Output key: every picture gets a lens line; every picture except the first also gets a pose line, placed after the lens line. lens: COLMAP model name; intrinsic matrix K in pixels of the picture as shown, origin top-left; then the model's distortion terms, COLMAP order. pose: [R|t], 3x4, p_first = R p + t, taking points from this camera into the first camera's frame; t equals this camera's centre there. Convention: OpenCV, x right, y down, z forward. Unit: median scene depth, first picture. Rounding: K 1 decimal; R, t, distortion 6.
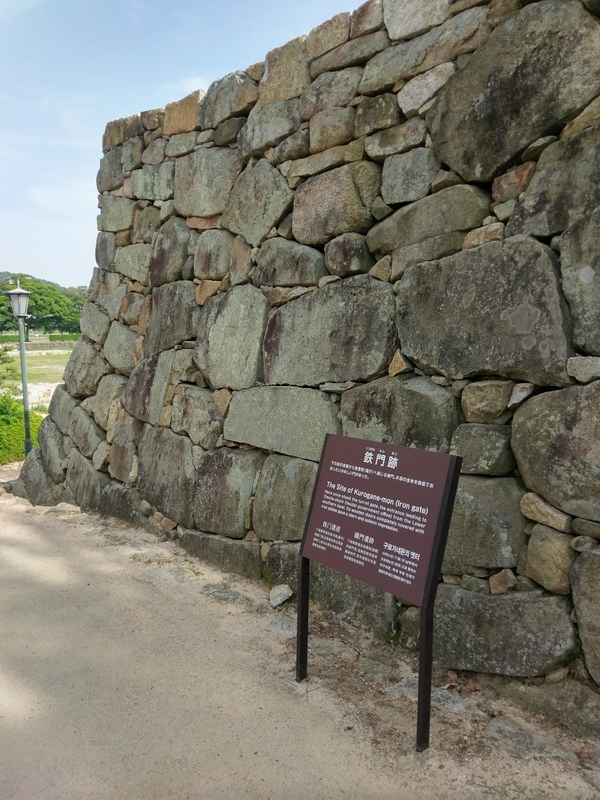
lens RADIAL K [[608.7, 0, 299.4], [0, 608.7, 401.9], [0, 0, 1]] dist [0.008689, -0.000834]
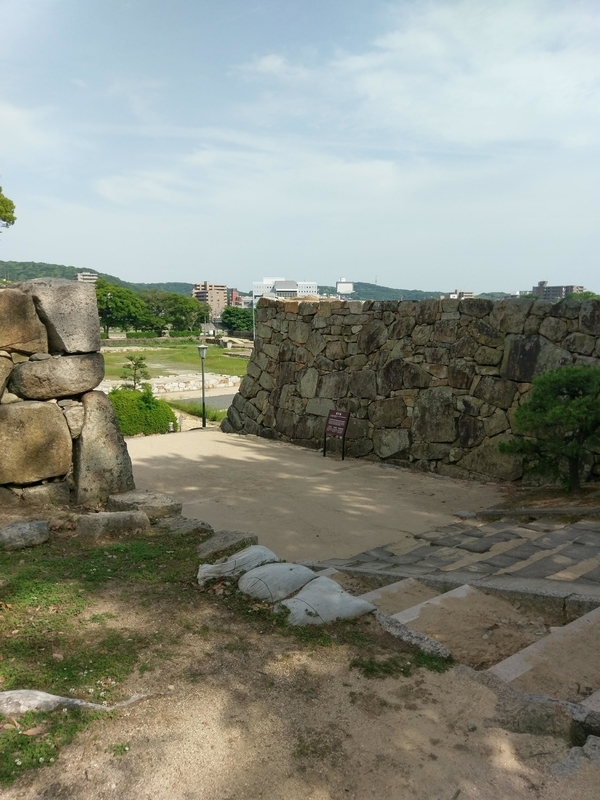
lens RADIAL K [[608.7, 0, 299.0], [0, 608.7, 402.9], [0, 0, 1]] dist [0.008689, -0.000834]
pose [[0.996510, 0.016278, -0.081866, 0.118990], [-0.015055, 0.999766, 0.015538, -0.046037], [0.082099, -0.014251, 0.996522, -2.414089]]
